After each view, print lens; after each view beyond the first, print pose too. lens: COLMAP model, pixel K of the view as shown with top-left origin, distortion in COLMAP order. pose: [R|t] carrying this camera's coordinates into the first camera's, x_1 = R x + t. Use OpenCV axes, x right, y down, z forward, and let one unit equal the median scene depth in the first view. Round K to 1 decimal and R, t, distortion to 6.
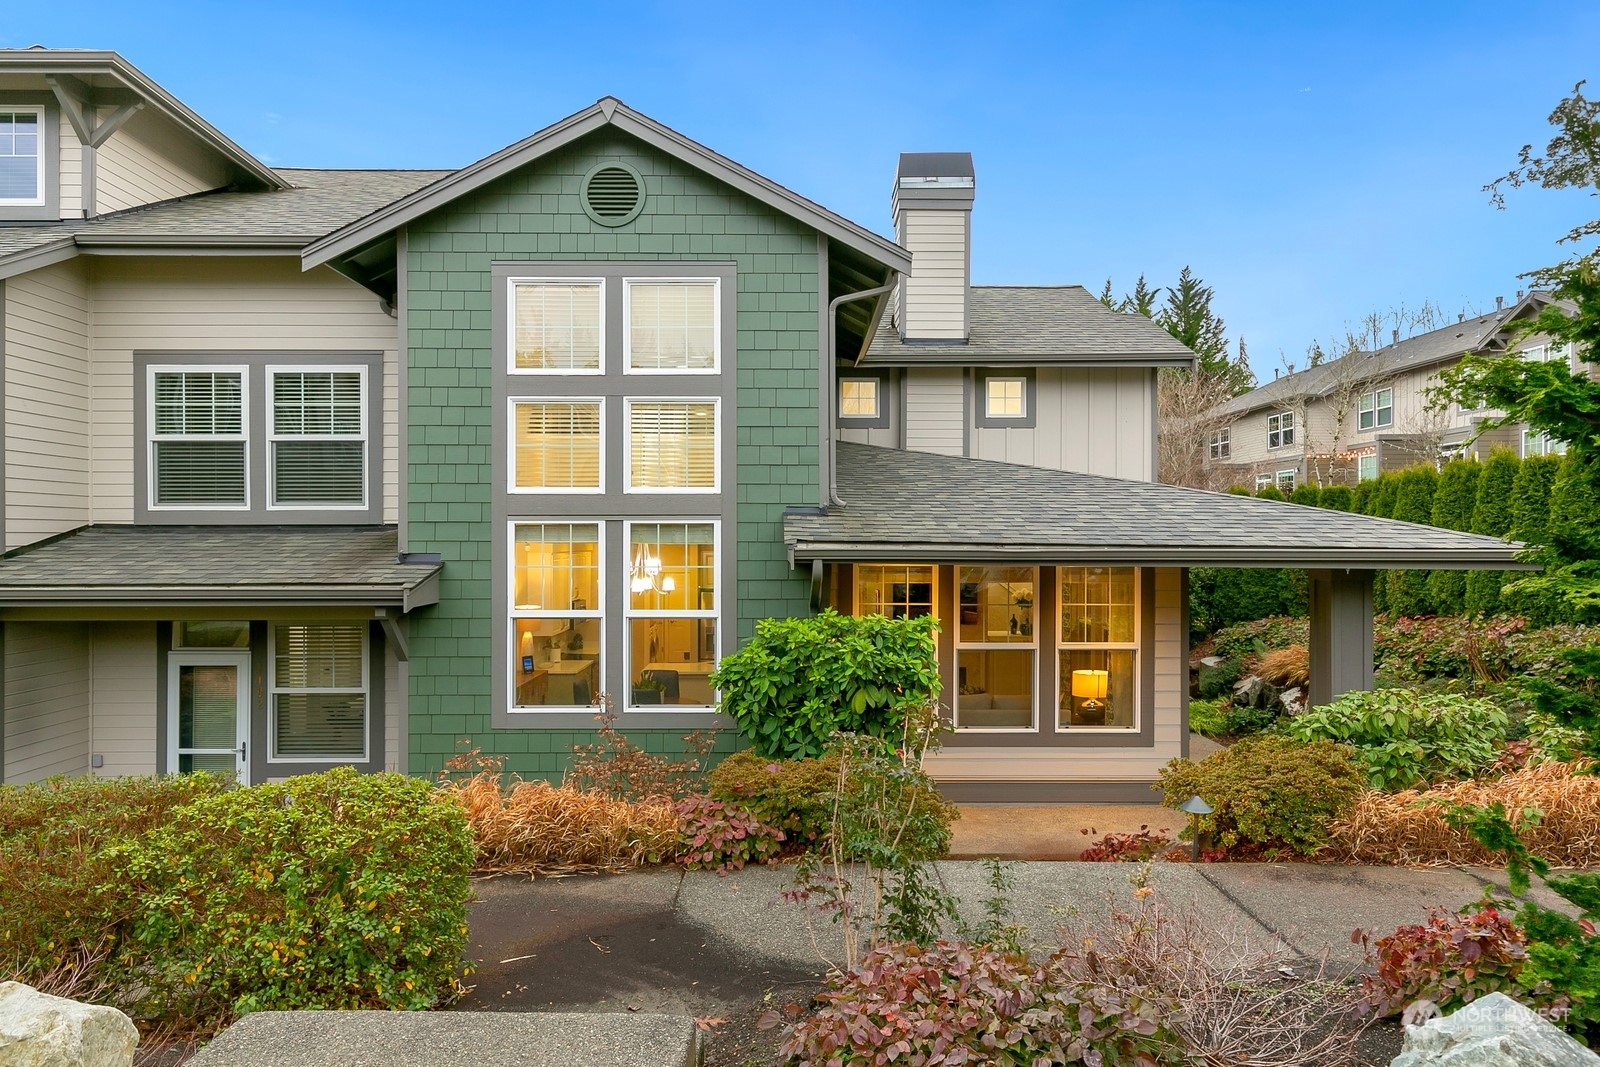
lens RADIAL K [[980.9, 0, 800.0], [0, 980.9, 533.5], [0, 0, 1]] dist [0.004202, -0.000854]
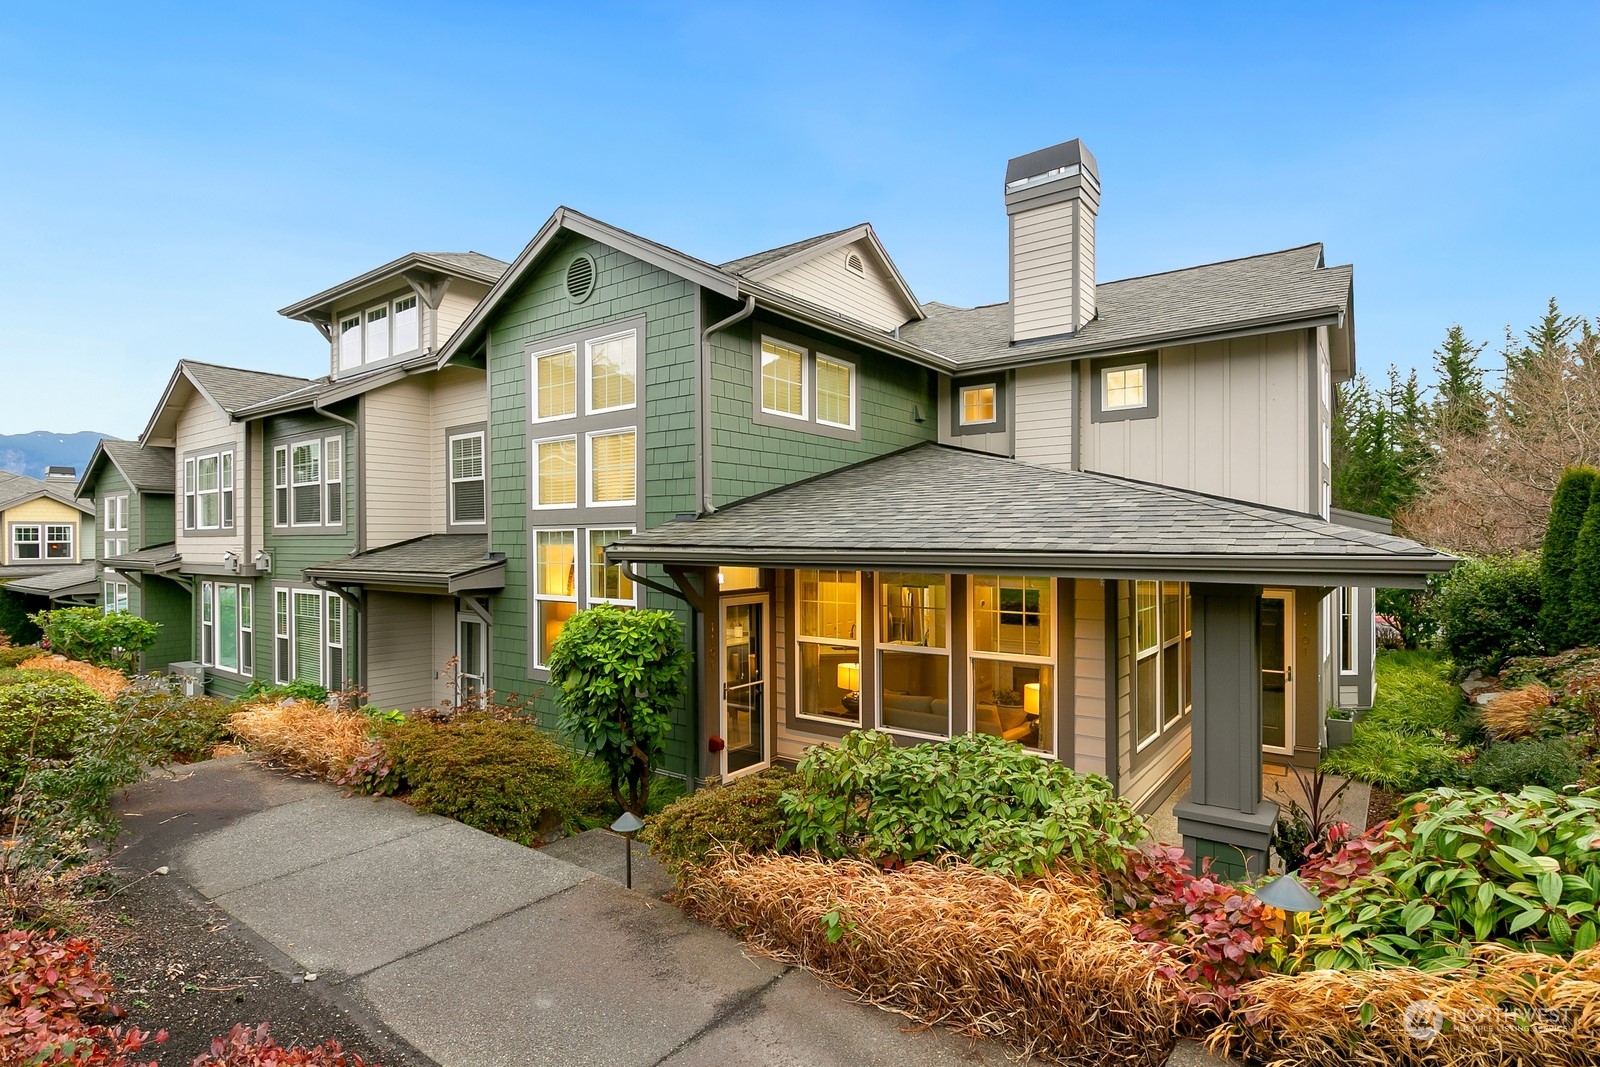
lens RADIAL K [[810.2, 0, 800.0], [0, 810.2, 533.5], [0, 0, 1]] dist [0.001731, 0.000822]
pose [[0.791359, -0.009264, -0.611282, 0.634124], [0.008403, 0.999956, -0.004276, 0.000822], [0.611294, -0.001753, 0.791401, 0.294606]]
